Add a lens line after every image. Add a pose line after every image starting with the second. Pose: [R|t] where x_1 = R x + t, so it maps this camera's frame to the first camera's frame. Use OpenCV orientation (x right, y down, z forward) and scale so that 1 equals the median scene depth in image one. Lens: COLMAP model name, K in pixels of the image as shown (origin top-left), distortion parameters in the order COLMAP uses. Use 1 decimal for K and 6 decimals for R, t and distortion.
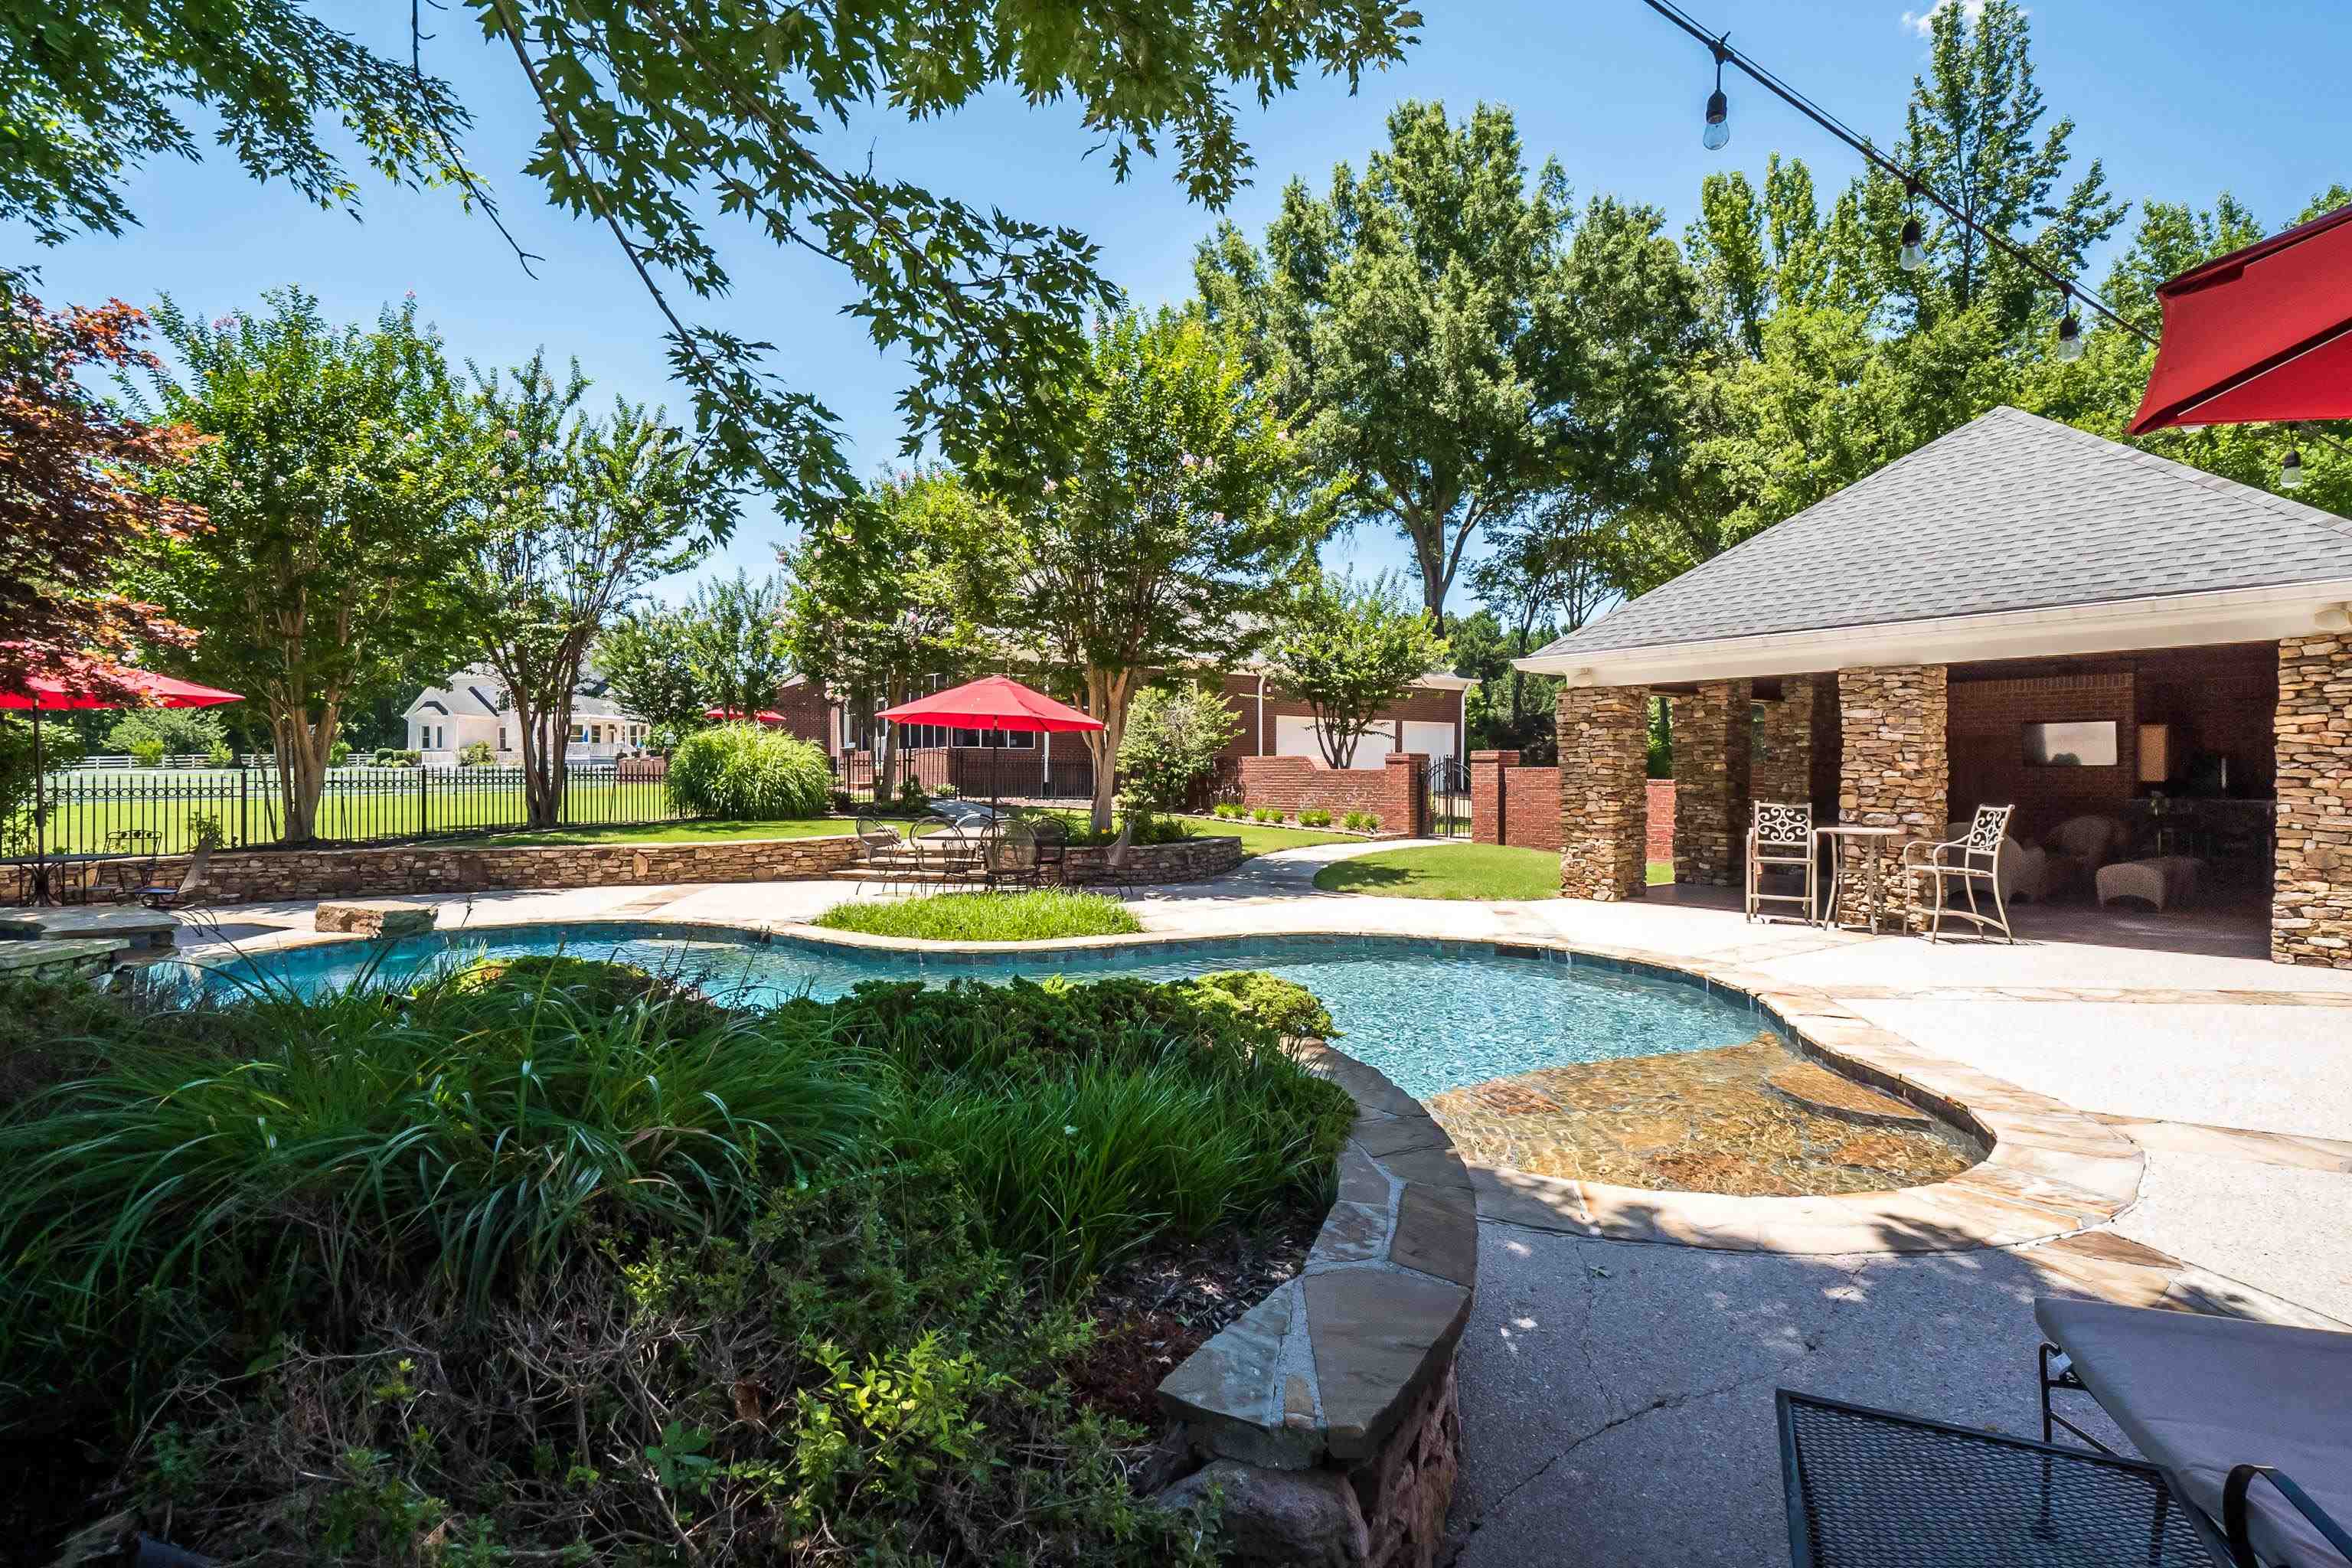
lens RADIAL K [[1039.4, 0, 1186.1], [0, 1039.4, 778.5], [0, 0, 1]] dist [-0.019688, -0.001735]
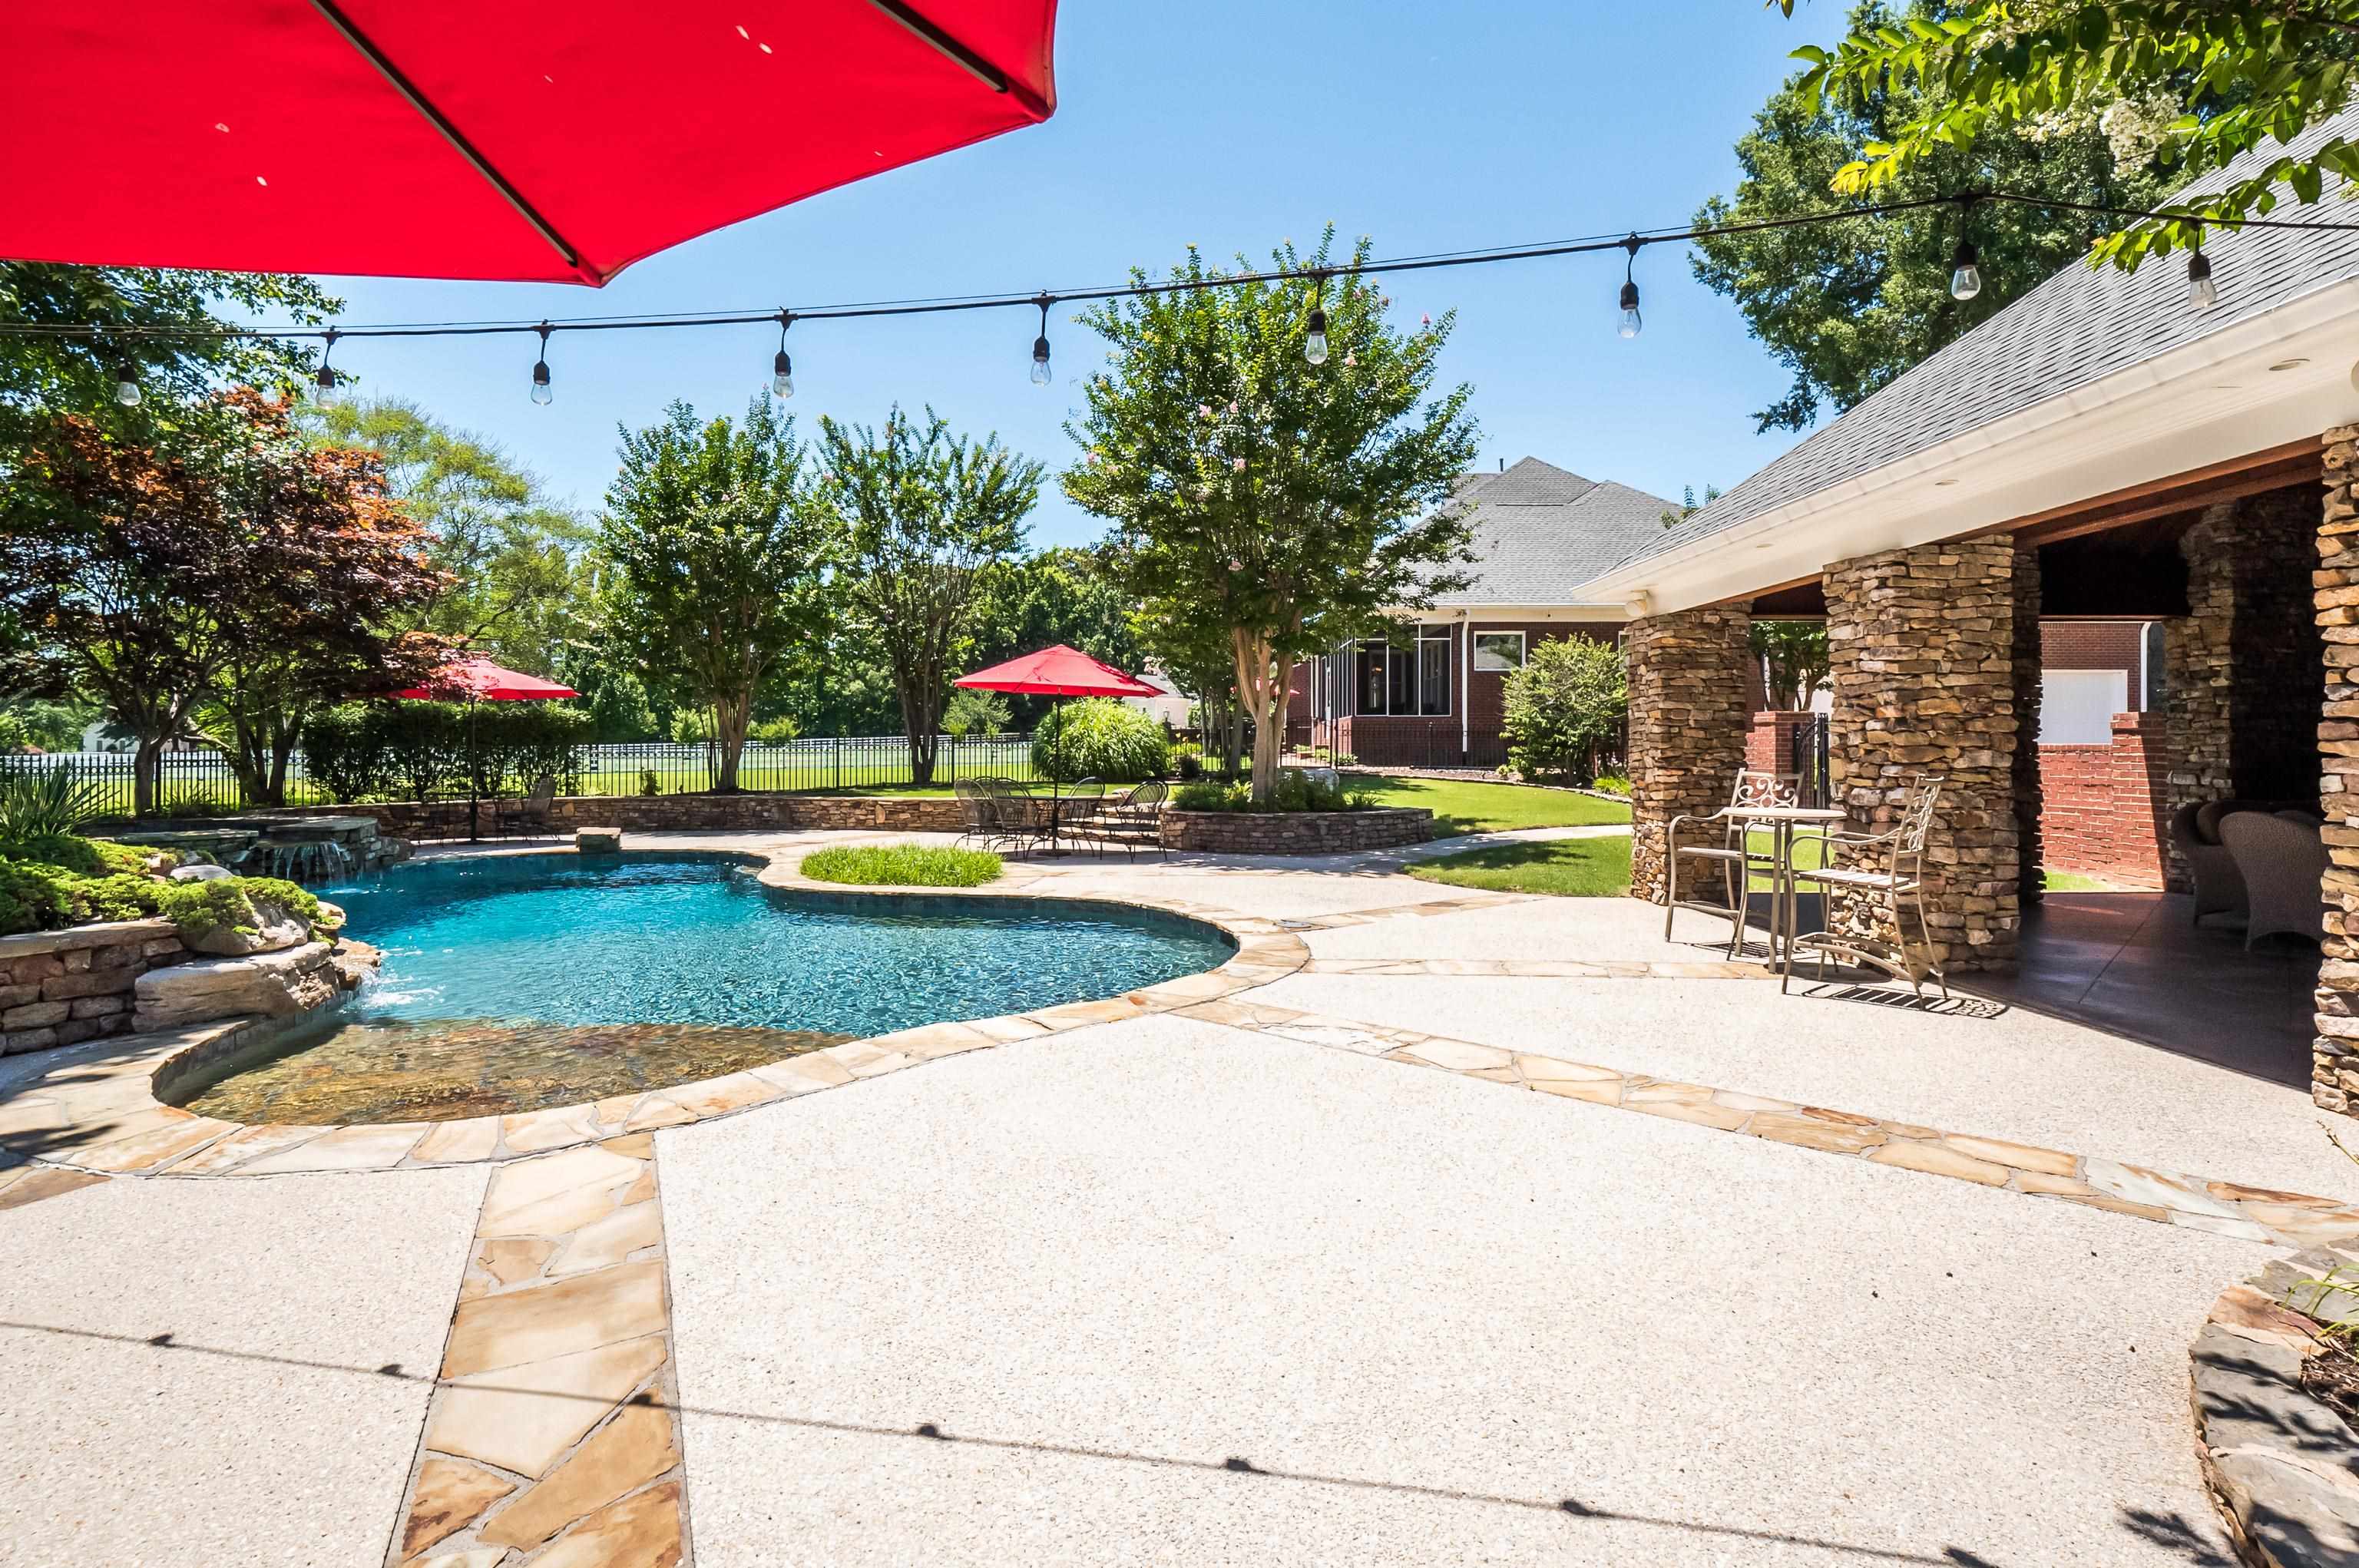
lens RADIAL K [[1042.5, 0, 1142.9], [0, 1042.5, 751.3], [0, 0, 1]] dist [-0.019688, -0.001735]
pose [[0.828830, 0.001156, -0.559500, 0.438303], [-0.000750, 0.999999, 0.000956, 0.007179], [0.559501, -0.000373, 0.828830, 0.146728]]
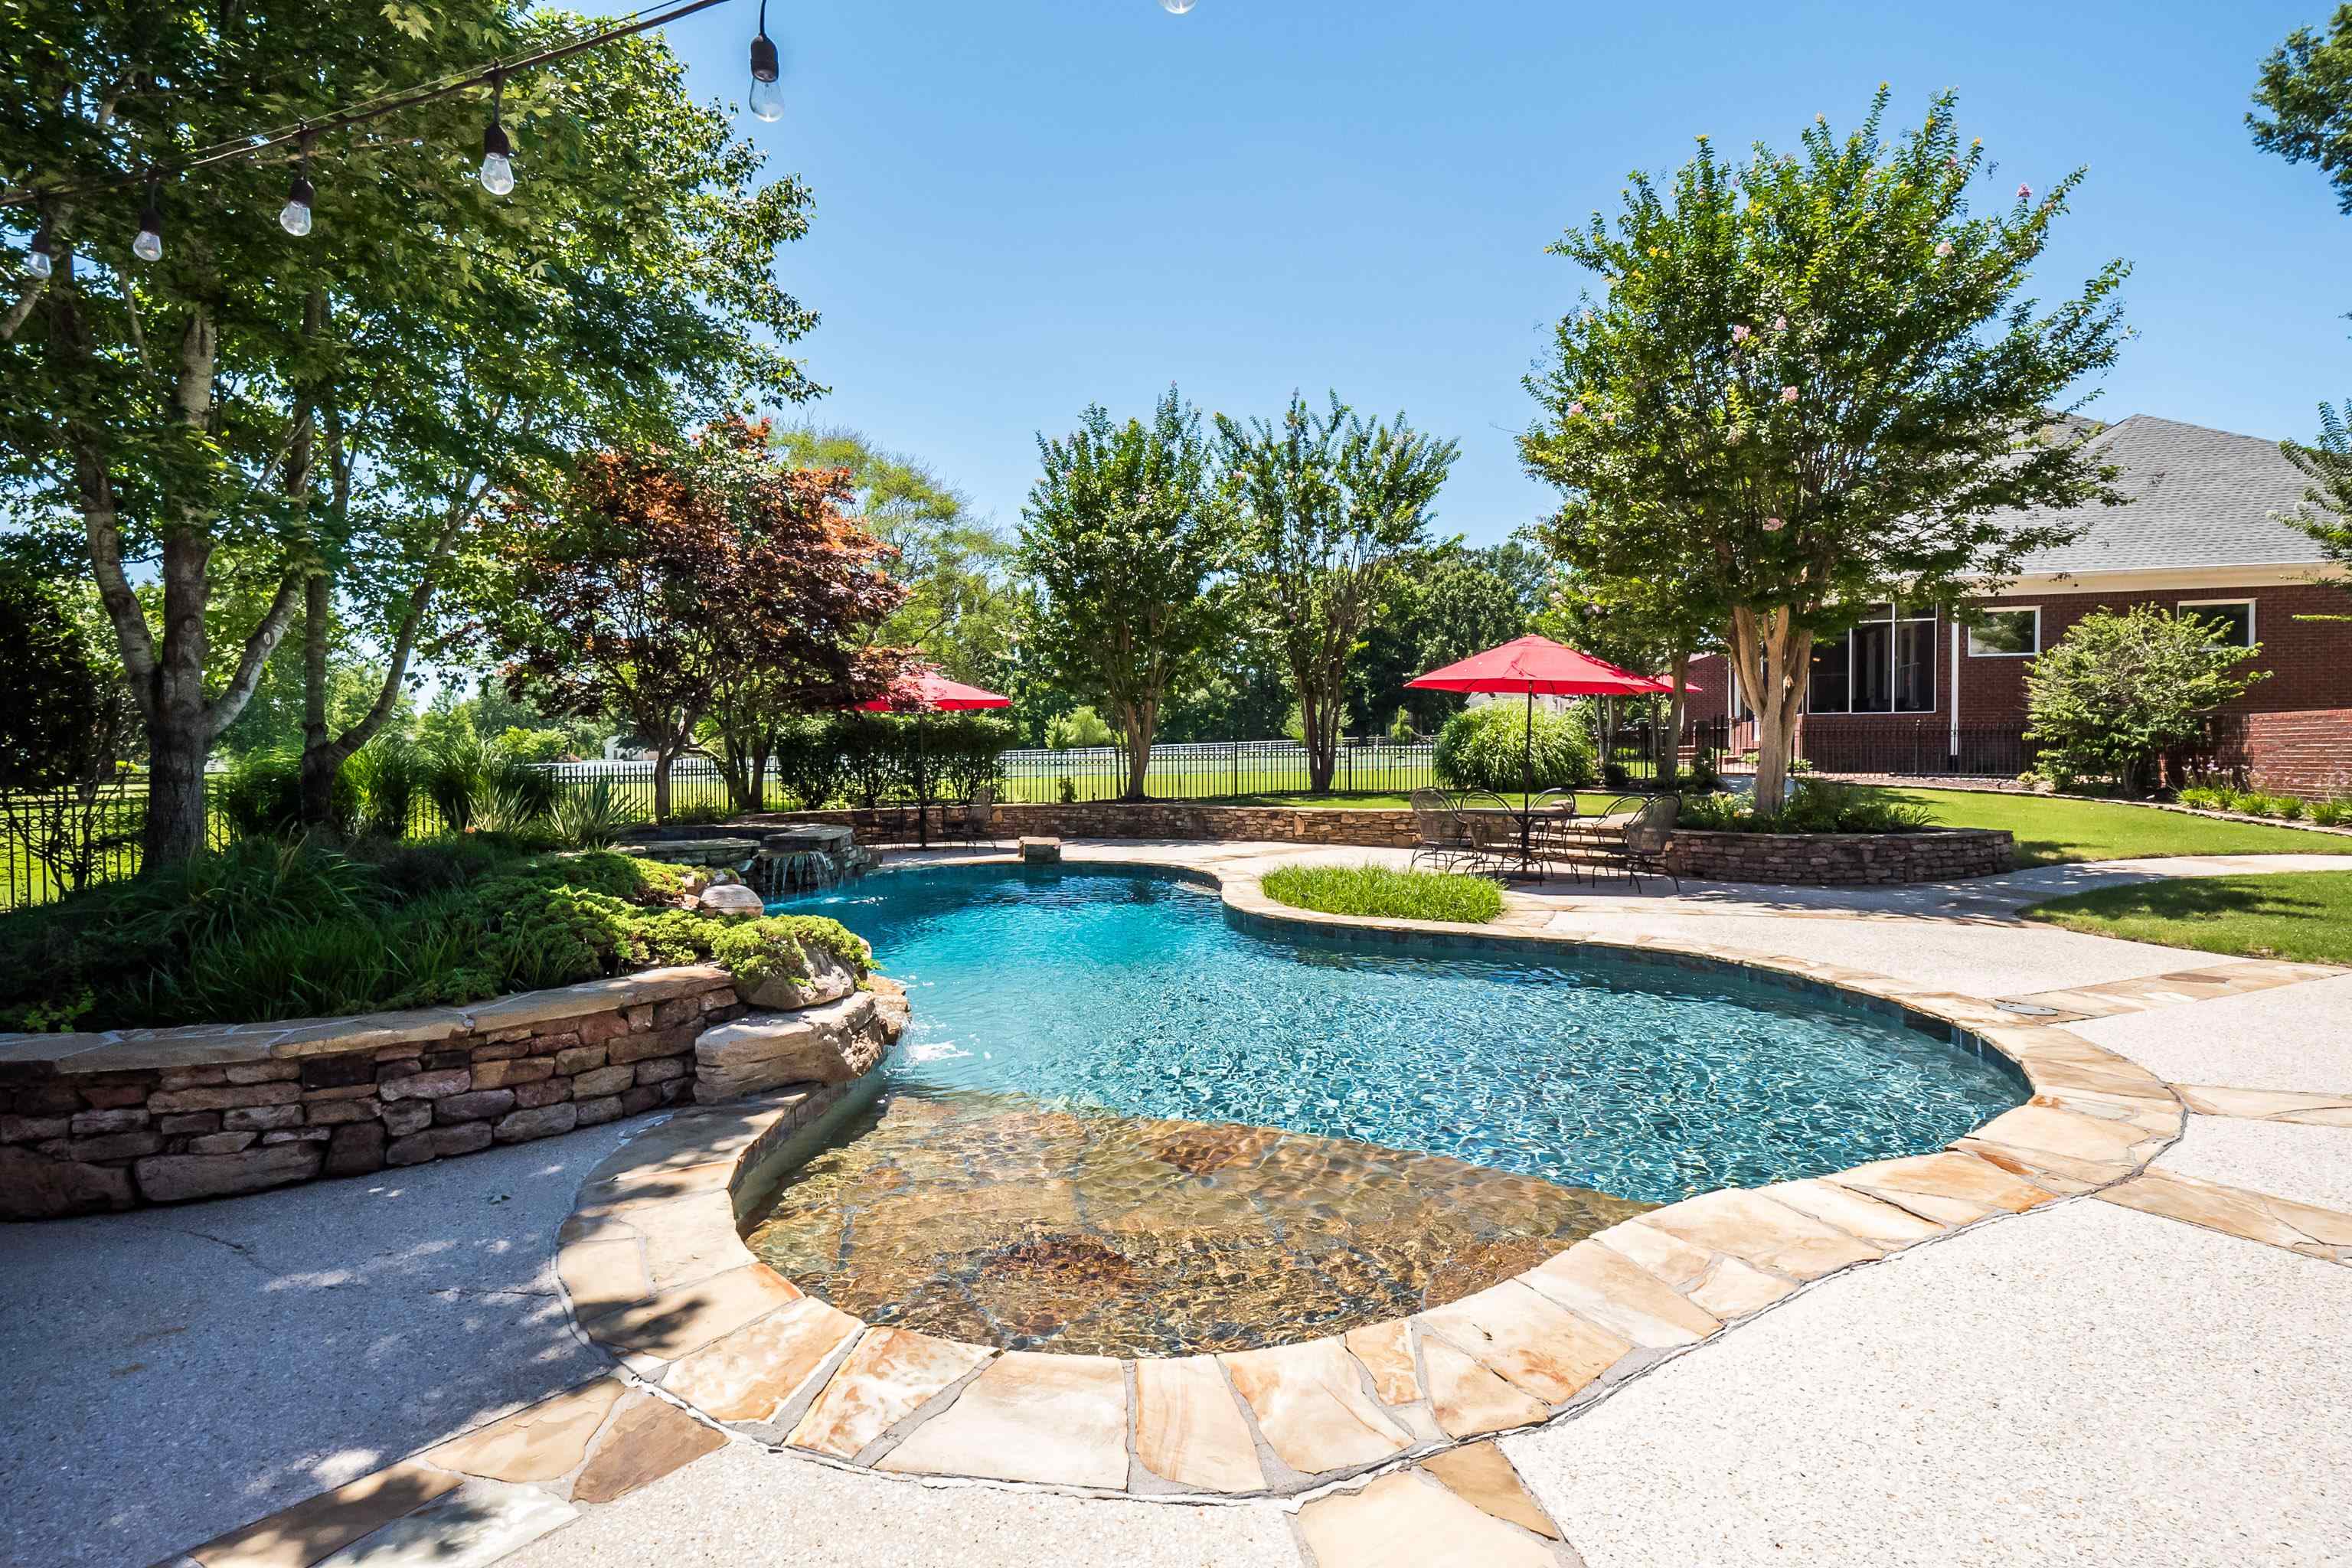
lens RADIAL K [[1039.4, 0, 1165.9], [0, 1039.4, 783.9], [0, 0, 1]] dist [-0.019688, -0.001735]
pose [[0.619301, 0.019087, -0.784922, 0.302004], [0.004047, 0.999614, 0.027502, 0.004259], [0.785143, -0.020209, 0.618984, 0.162815]]
